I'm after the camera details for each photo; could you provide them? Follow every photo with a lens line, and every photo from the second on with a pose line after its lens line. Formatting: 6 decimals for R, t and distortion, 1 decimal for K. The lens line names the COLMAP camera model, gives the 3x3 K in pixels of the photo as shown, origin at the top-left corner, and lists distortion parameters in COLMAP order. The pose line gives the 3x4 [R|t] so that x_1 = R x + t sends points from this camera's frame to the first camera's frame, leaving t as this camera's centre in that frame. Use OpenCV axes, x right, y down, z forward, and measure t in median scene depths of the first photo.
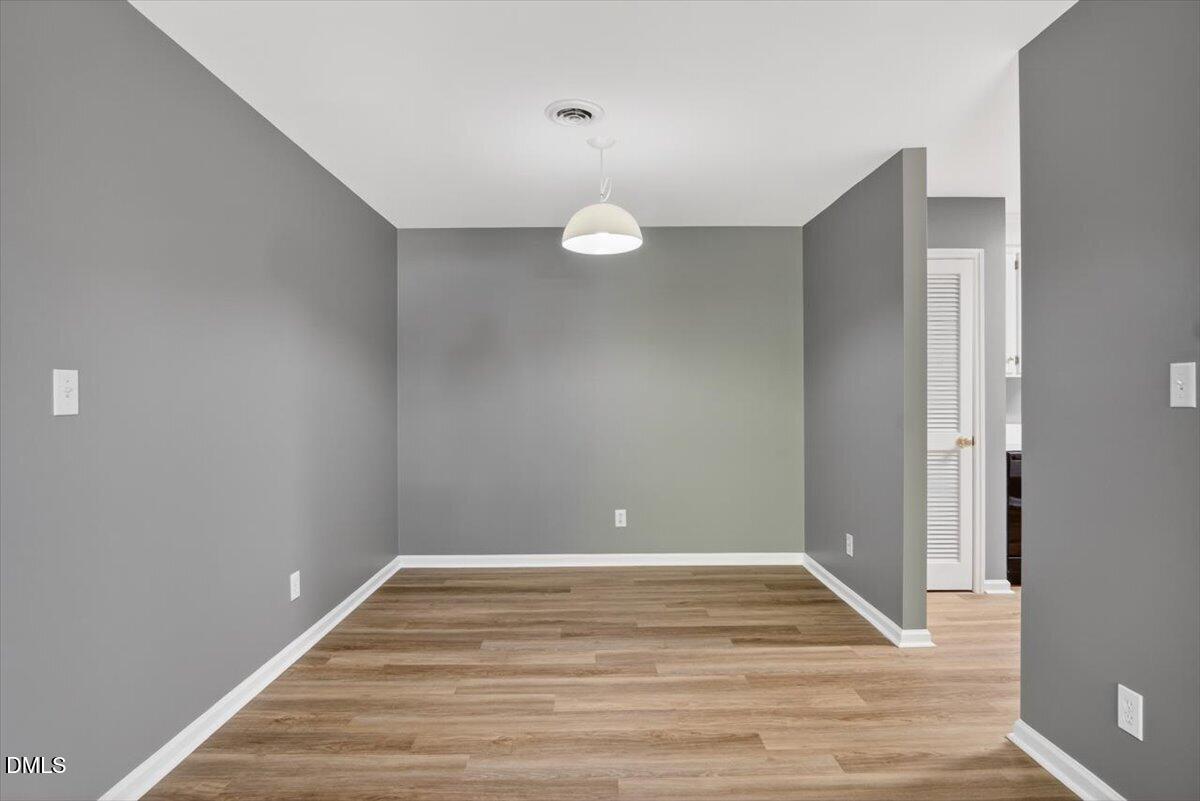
lens RADIAL K [[641.9, 0, 604.5], [0, 641.9, 390.8], [0, 0, 1]] dist [-0.027786, -0.001293]
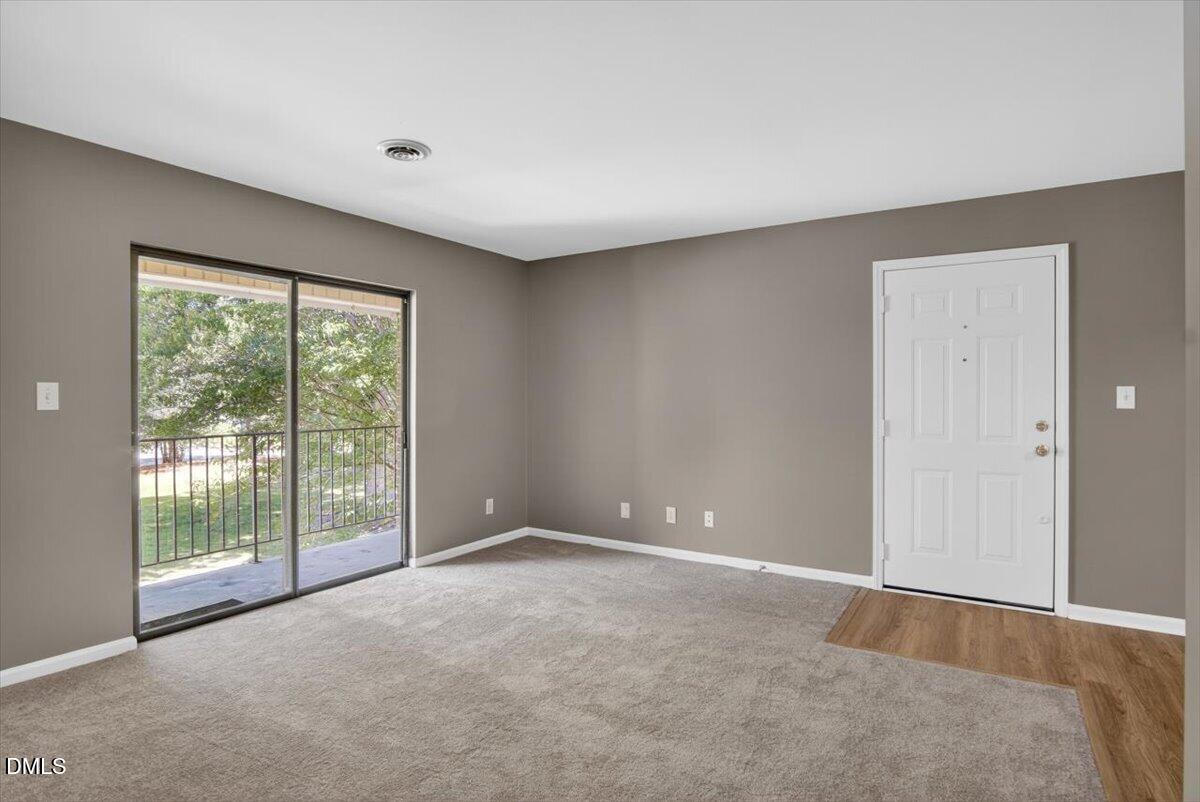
lens RADIAL K [[641.9, 0, 595.6], [0, 641.9, 395.4], [0, 0, 1]] dist [-0.027786, -0.001293]
pose [[-0.547785, 0.005743, -0.836600, 0.969333], [0.007033, 0.999973, 0.002259, -0.010143], [0.836590, -0.004647, -0.547810, 0.382177]]
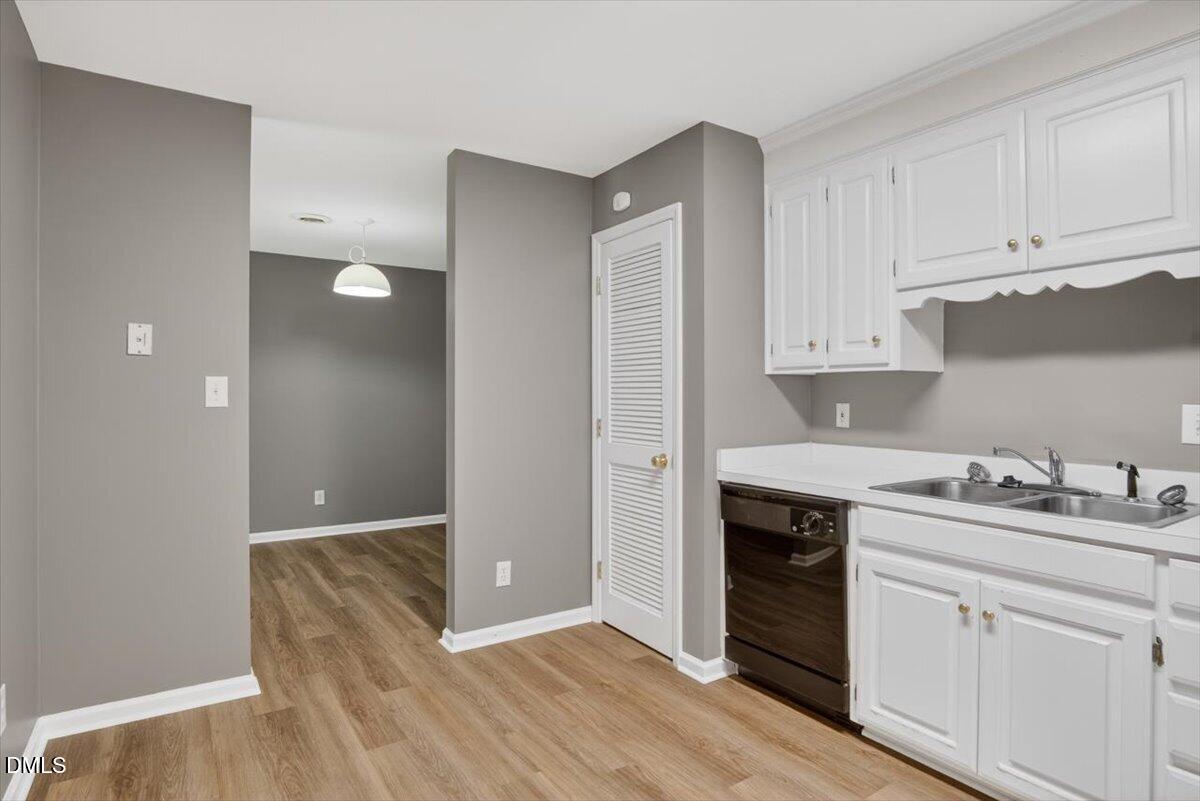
lens RADIAL K [[641.9, 0, 603.8], [0, 641.9, 394.9], [0, 0, 1]] dist [-0.027786, -0.001293]
pose [[0.545247, 0.001633, -0.838274, 1.490817], [0.001305, 0.999995, 0.002796, -0.001047], [0.838274, -0.002619, 0.545242, 0.661330]]
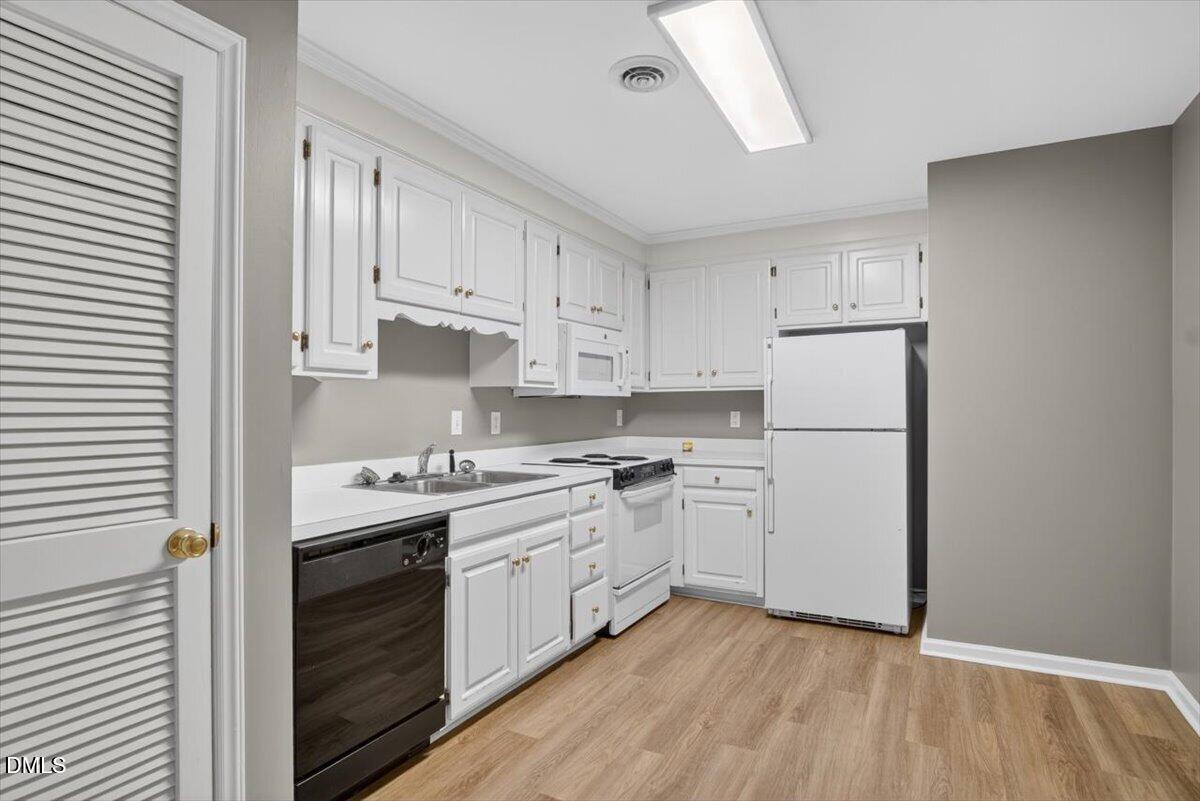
lens RADIAL K [[641.9, 0, 593.4], [0, 641.9, 400.3], [0, 0, 1]] dist [-0.027786, -0.001293]
pose [[0.495334, 0.005715, 0.868684, 0.464038], [-0.002211, 0.999983, -0.005318, -0.000093], [-0.868700, 0.000714, 0.495339, 0.785791]]
